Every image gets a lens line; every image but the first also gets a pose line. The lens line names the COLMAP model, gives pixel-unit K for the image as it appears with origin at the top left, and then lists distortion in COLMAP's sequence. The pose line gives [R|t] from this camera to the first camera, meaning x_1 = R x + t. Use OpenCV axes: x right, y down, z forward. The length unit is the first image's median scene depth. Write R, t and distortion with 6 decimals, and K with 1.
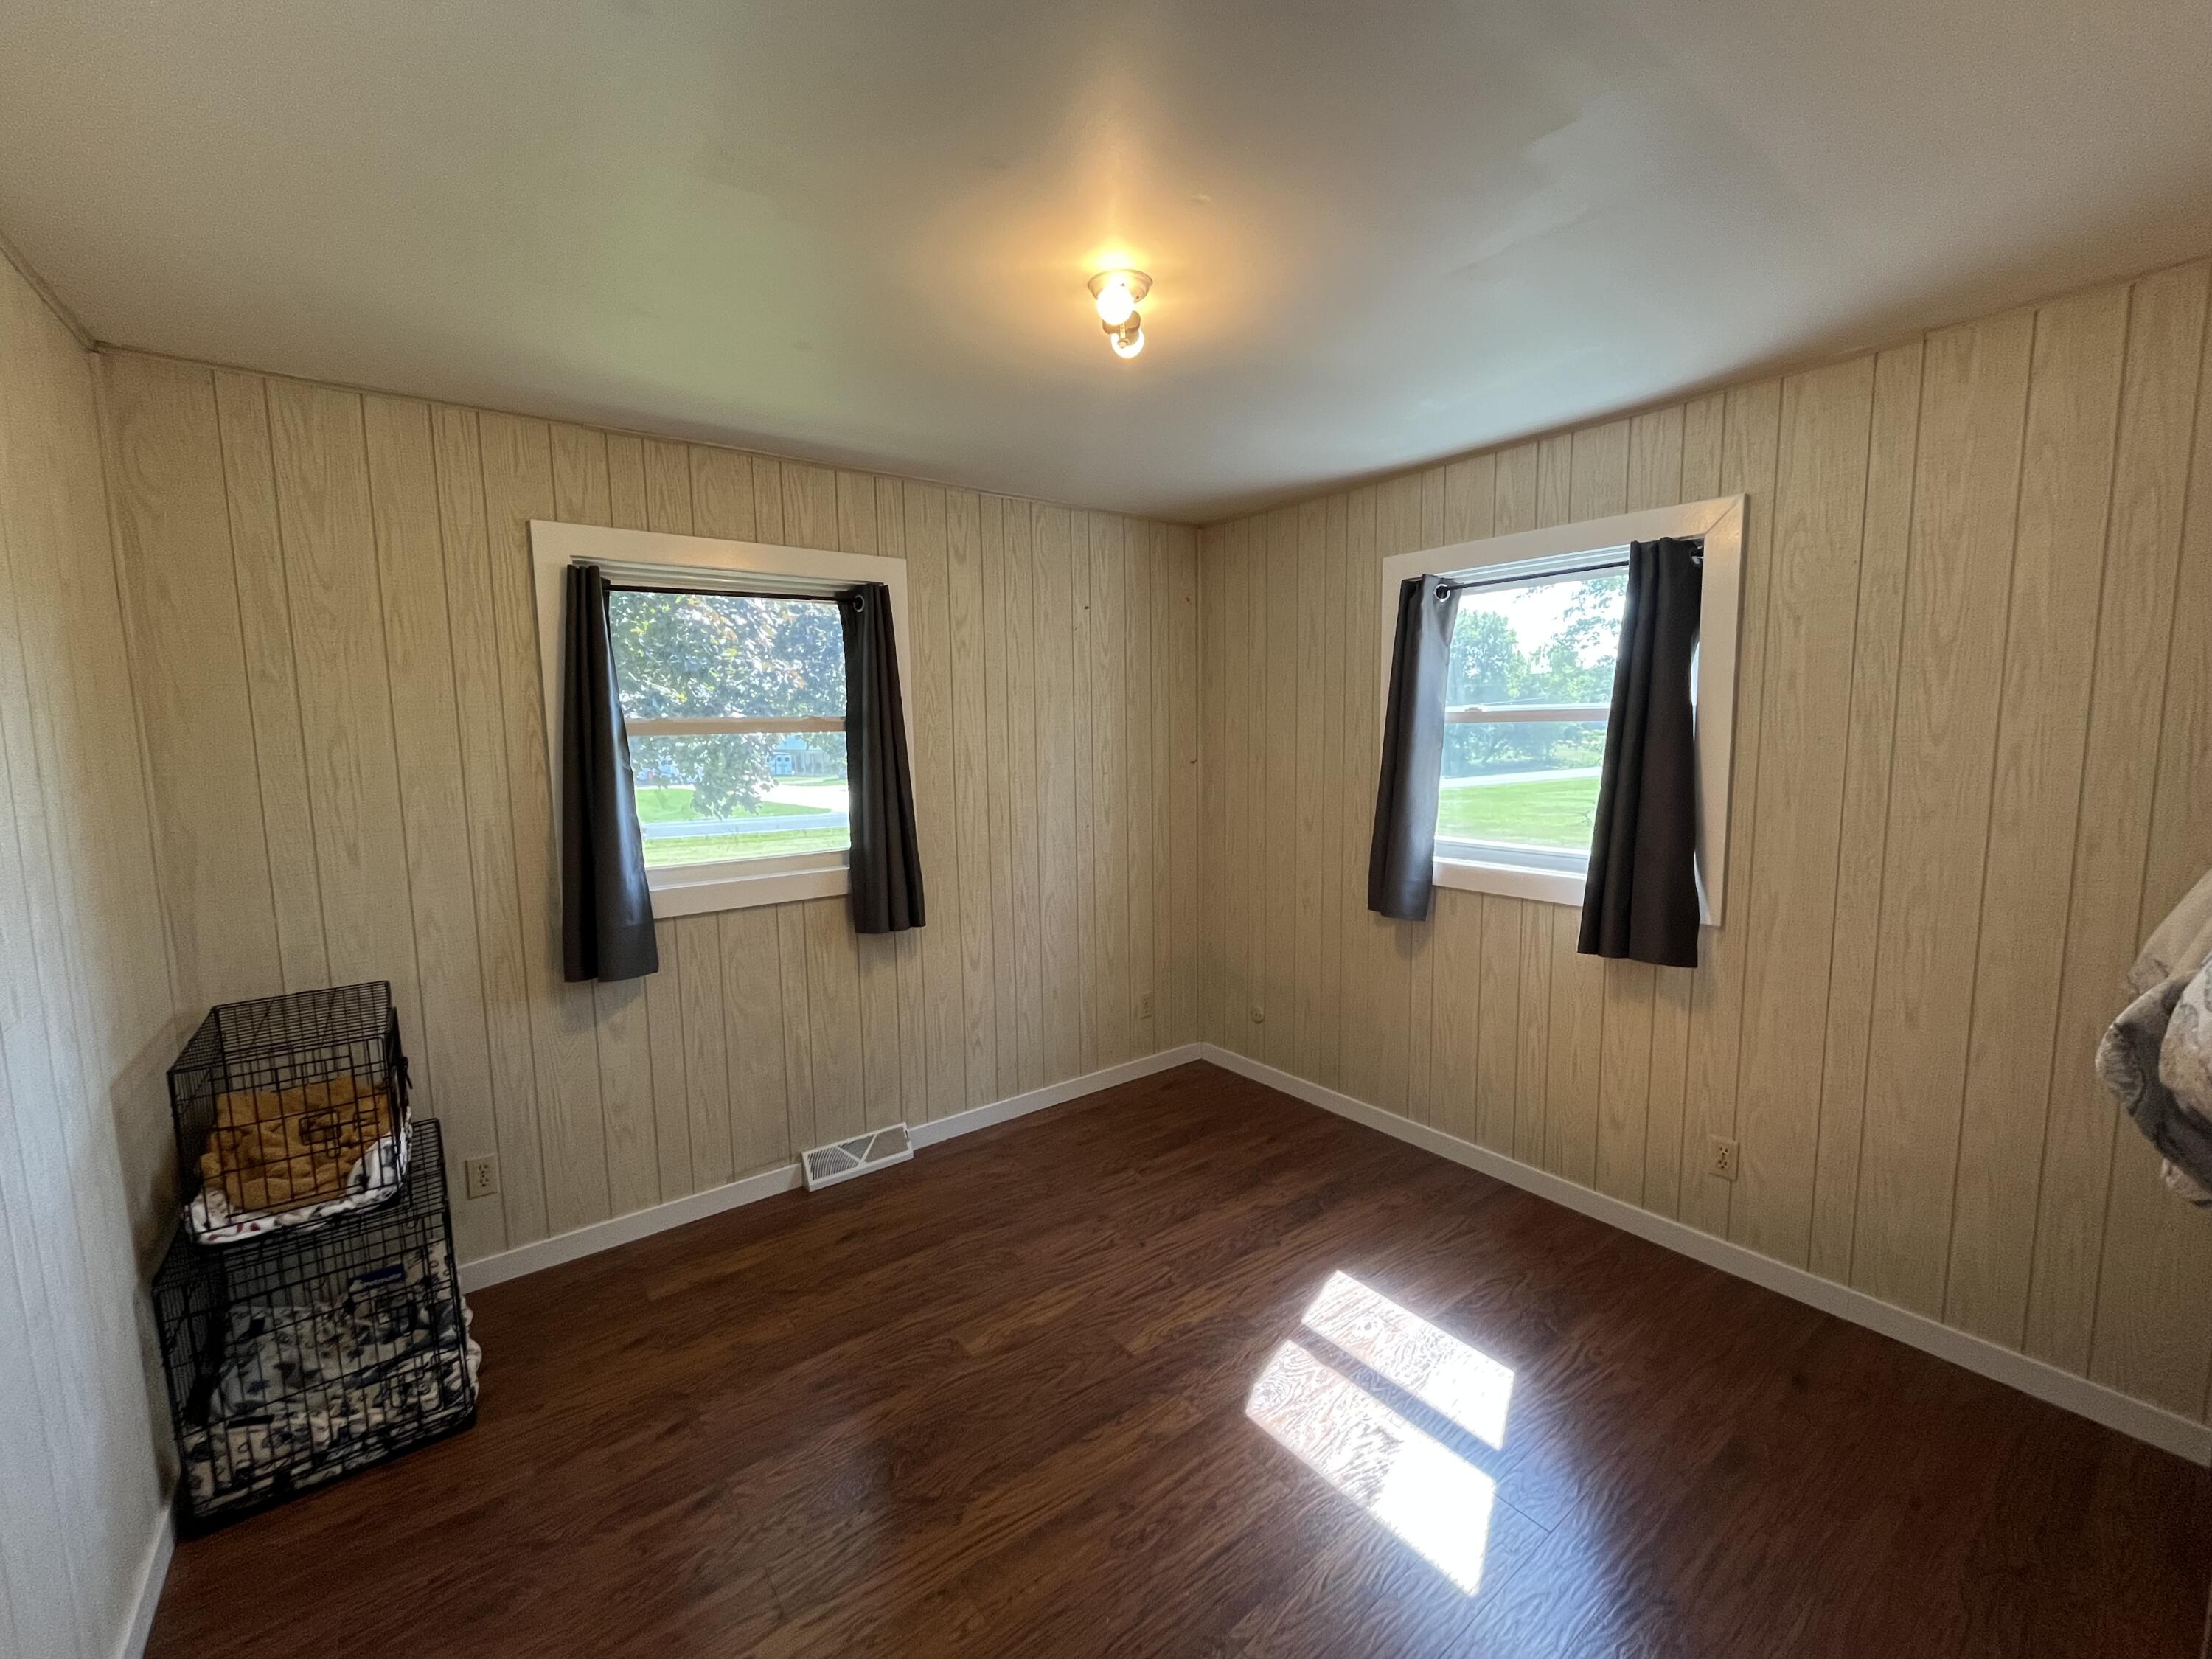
lens RADIAL K [[905.6, 0, 1108.1], [0, 905.6, 830.2], [0, 0, 1]] dist [-0.001688, 0.000754]
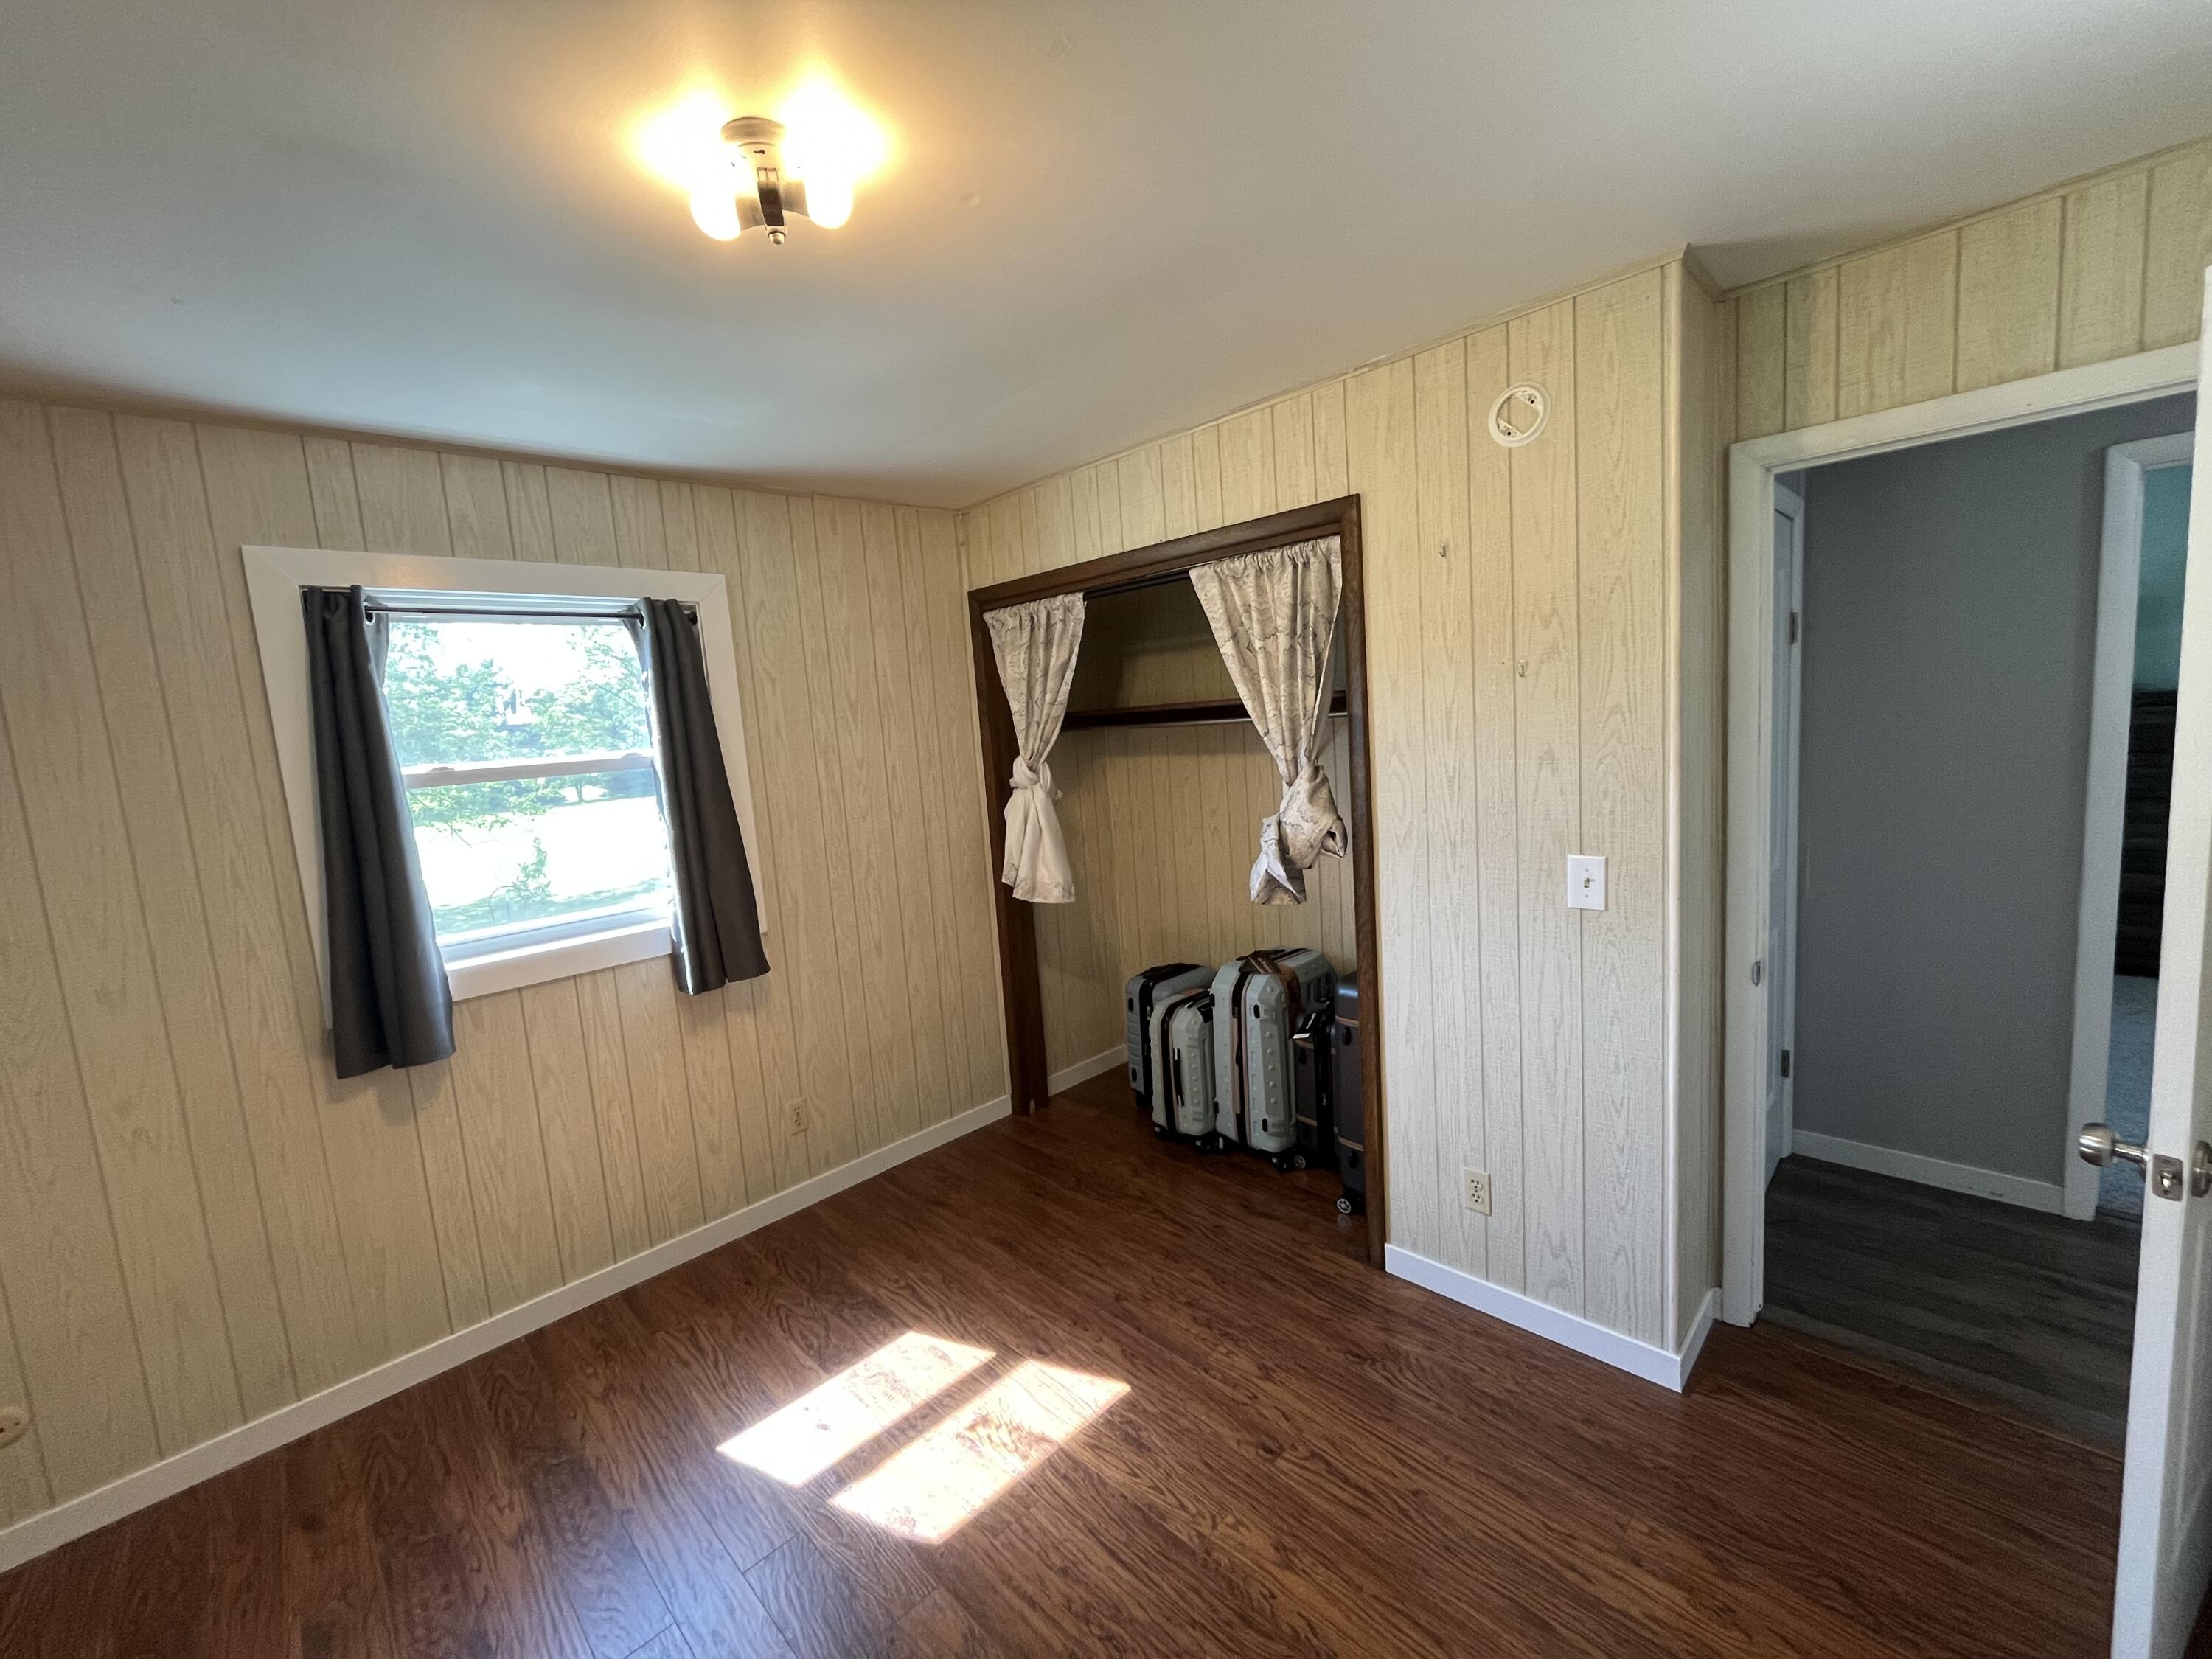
lens RADIAL K [[905.6, 0, 1107.7], [0, 905.6, 824.0], [0, 0, 1]] dist [-0.001688, 0.000754]
pose [[-0.120577, -0.093357, 0.988304, -0.533653], [0.185667, 0.975879, 0.114836, -0.084198], [-0.975187, 0.197342, -0.100335, 0.630708]]
